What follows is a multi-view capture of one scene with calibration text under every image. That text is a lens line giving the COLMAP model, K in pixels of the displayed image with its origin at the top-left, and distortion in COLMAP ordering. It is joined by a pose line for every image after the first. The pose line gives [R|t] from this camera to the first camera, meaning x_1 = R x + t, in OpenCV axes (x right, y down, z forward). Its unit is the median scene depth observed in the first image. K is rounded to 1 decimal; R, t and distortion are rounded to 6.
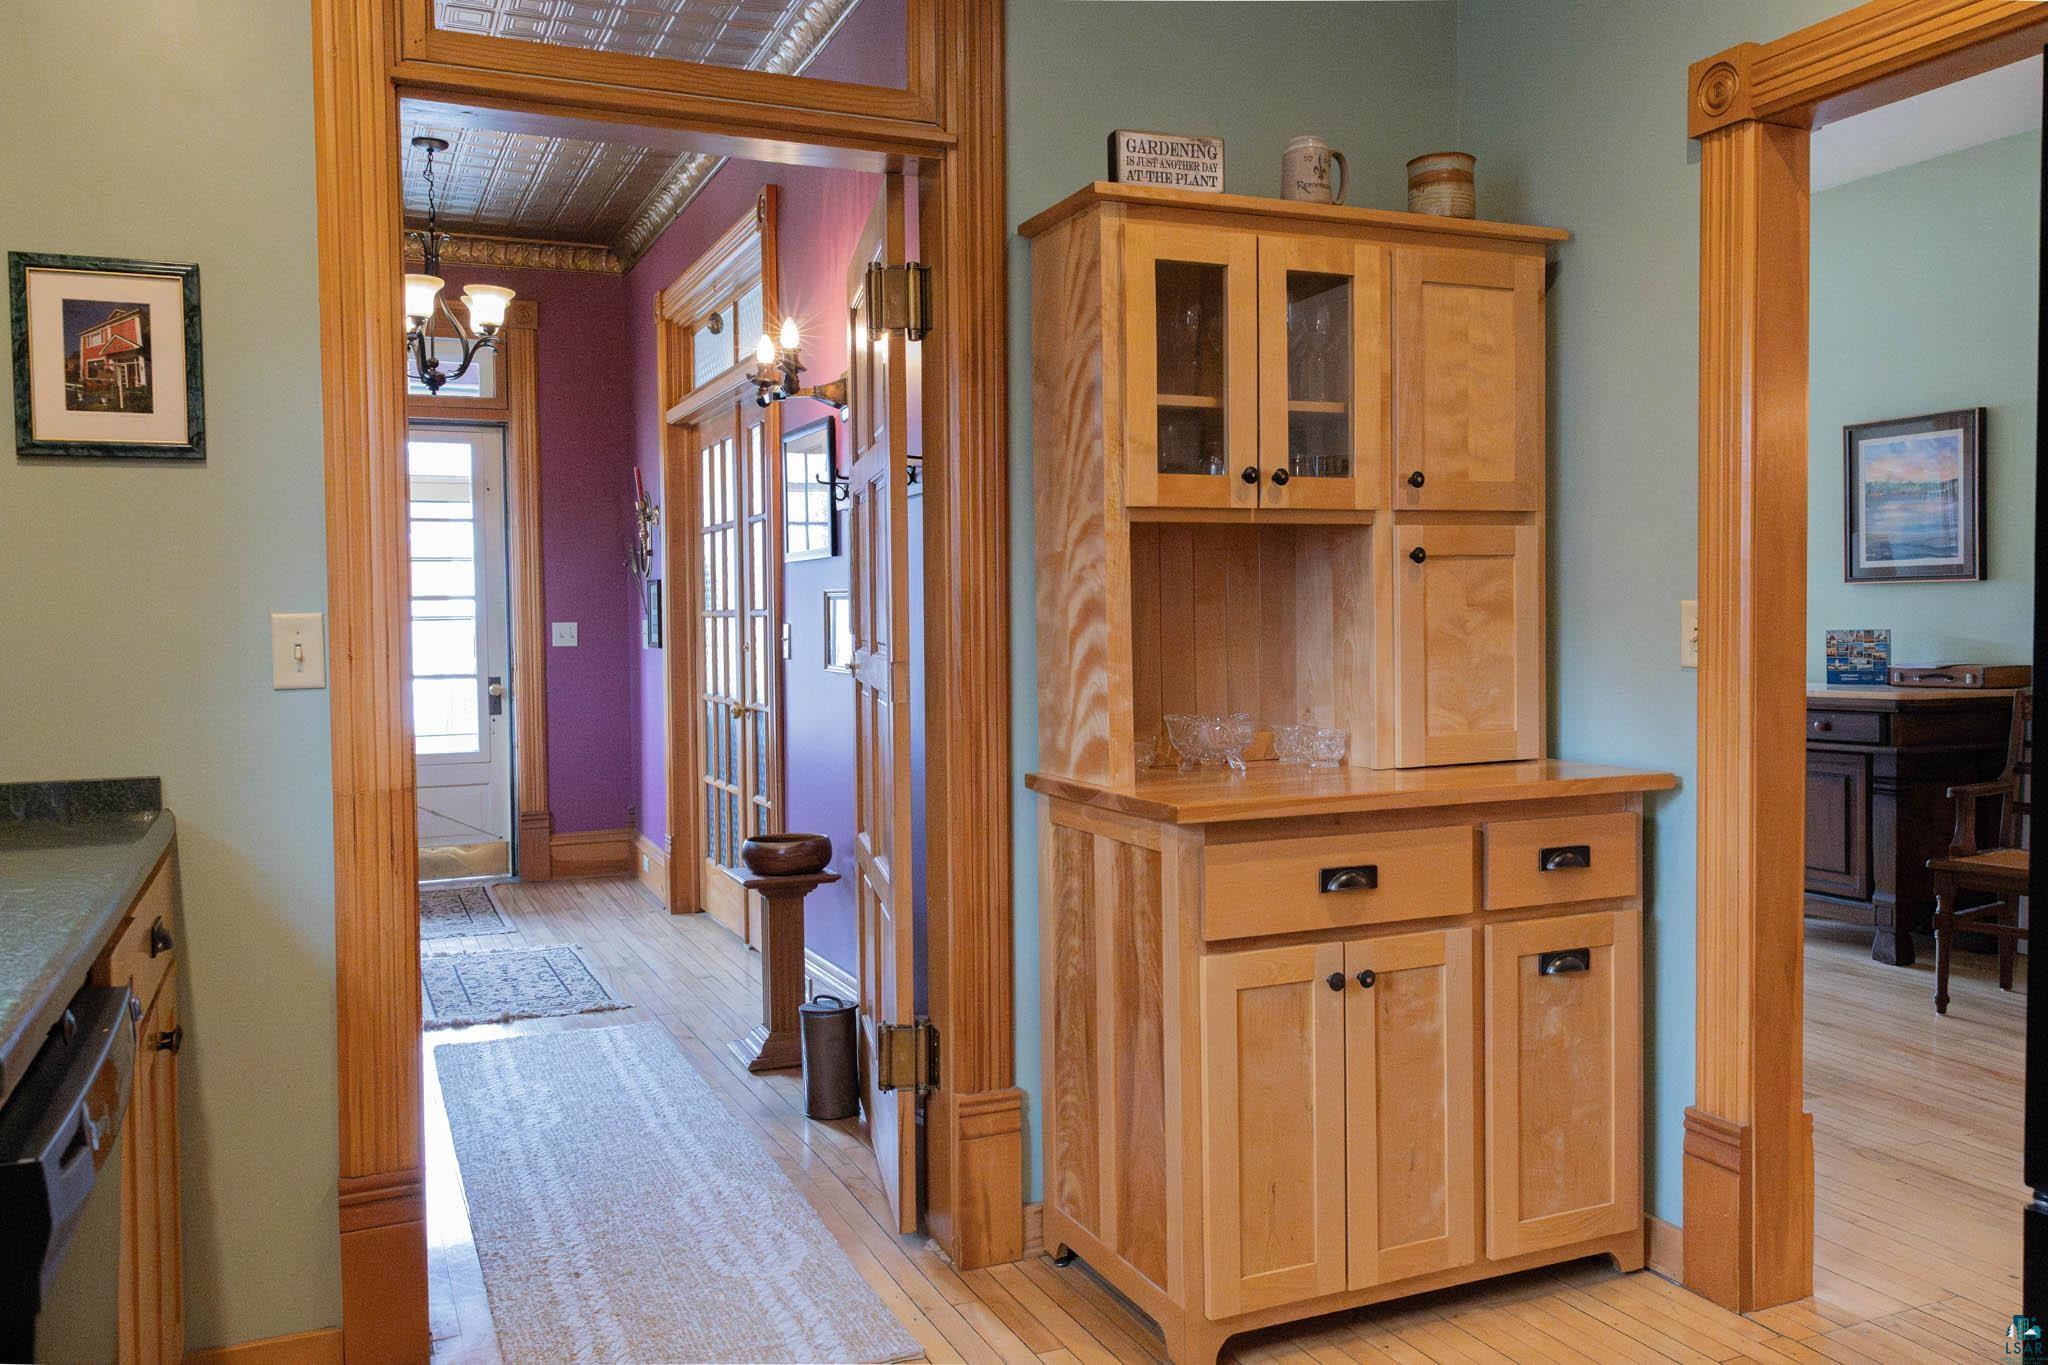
lens RADIAL K [[1650.0, 0, 1024.0], [0, 1650.0, 682.5], [0, 0, 1]] dist [-0.003798, -0.007606]
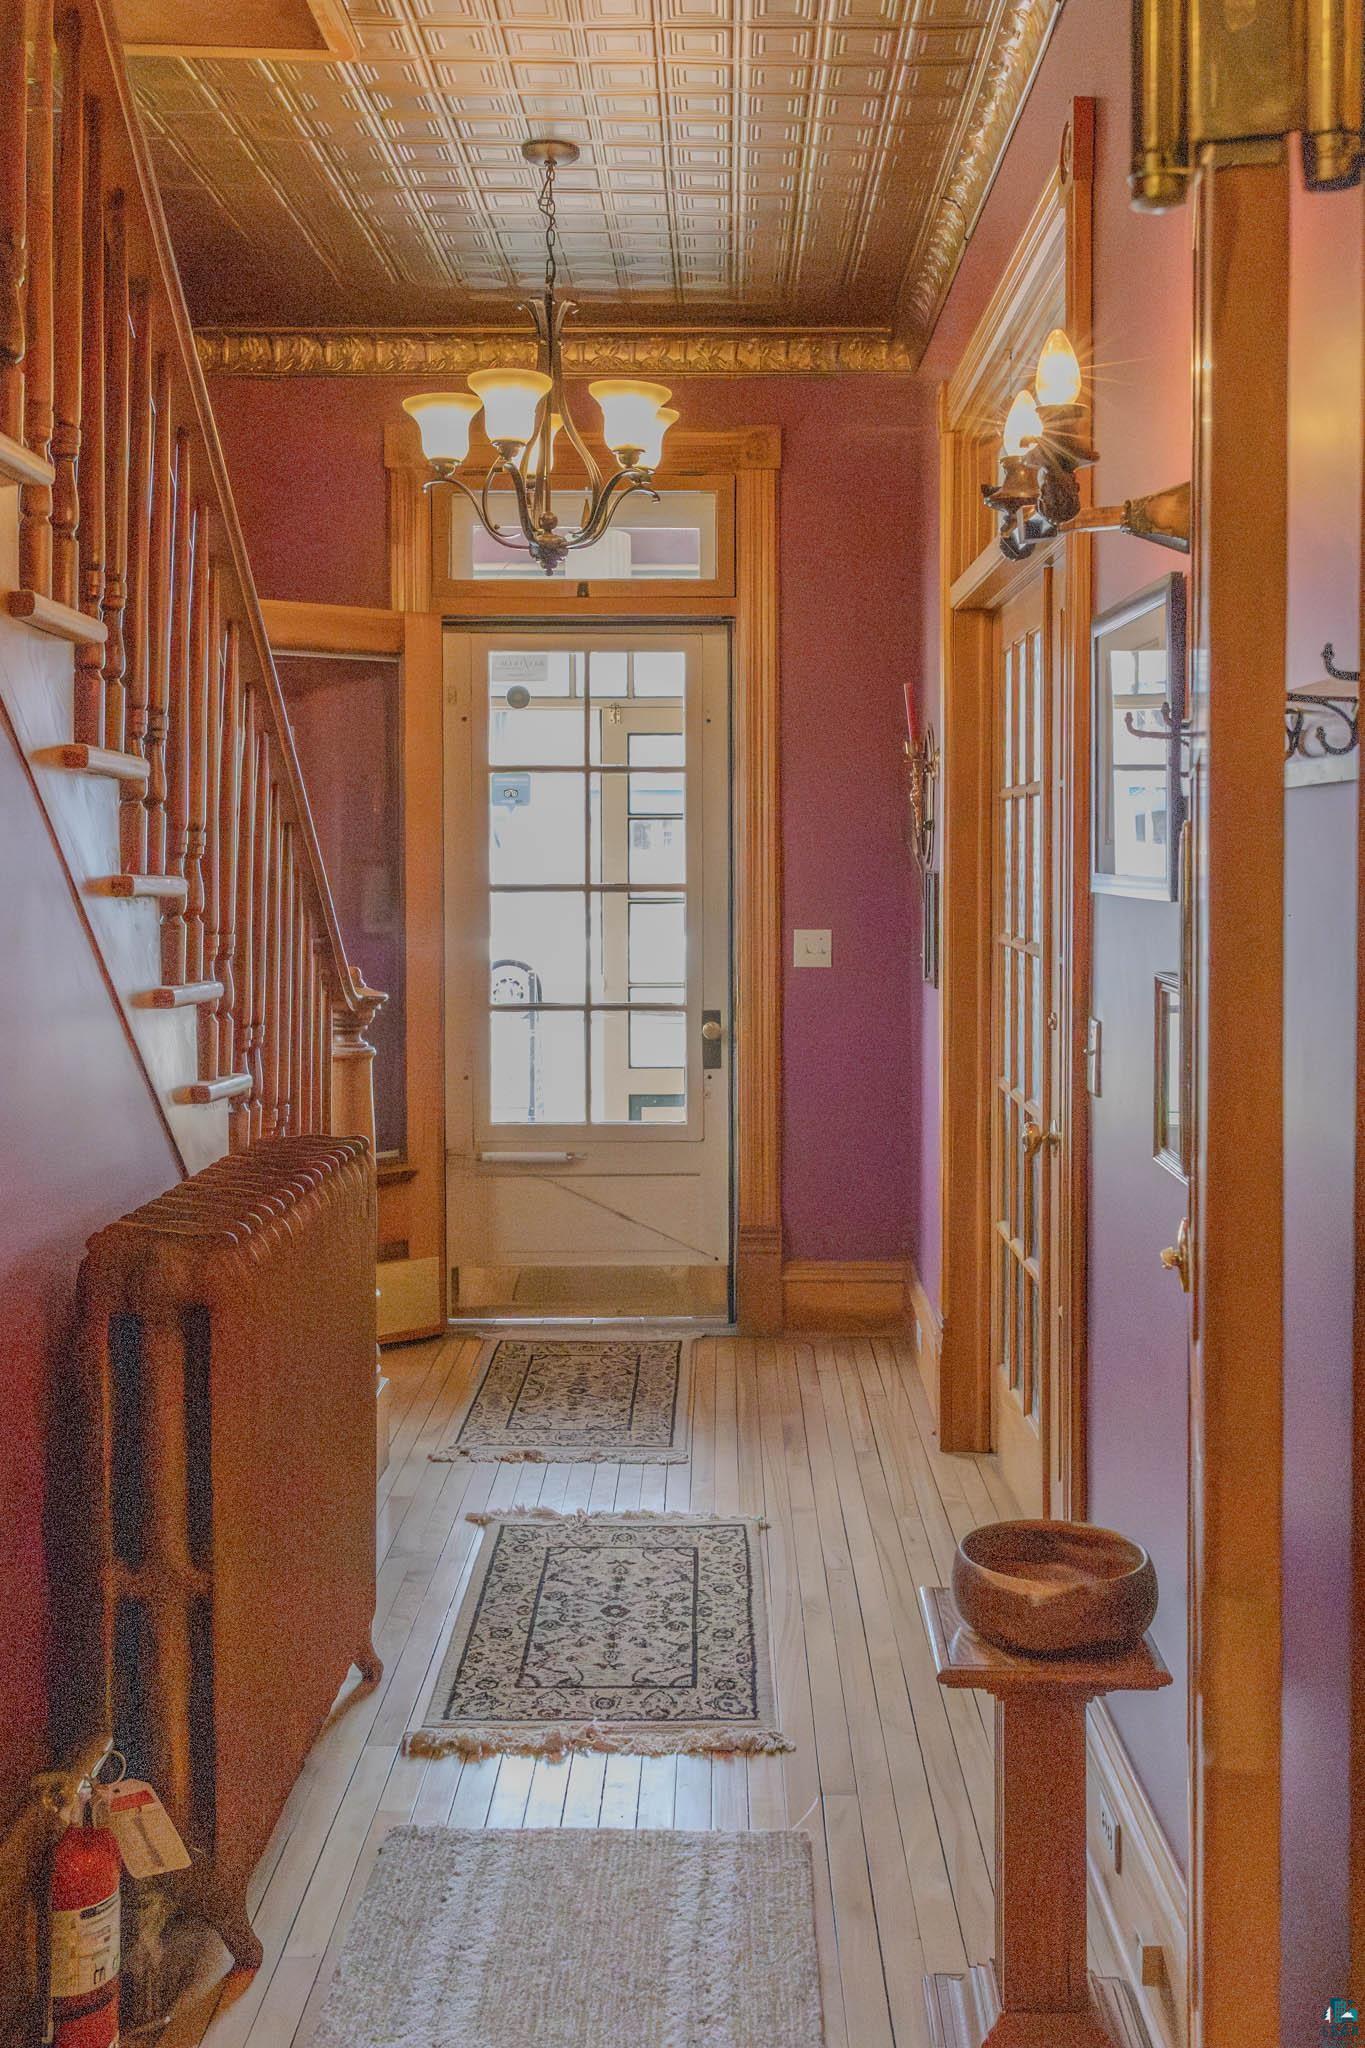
lens RADIAL K [[1927.4, 0, 775.2], [0, 1927.4, 917.4], [0, 0, 1]] dist [0.010957, 0.015823]
pose [[0.927354, 0.019087, -0.373698, -0.018806], [-0.017890, 0.999818, 0.006673, -0.055867], [0.373757, 0.000497, 0.927527, 0.377081]]
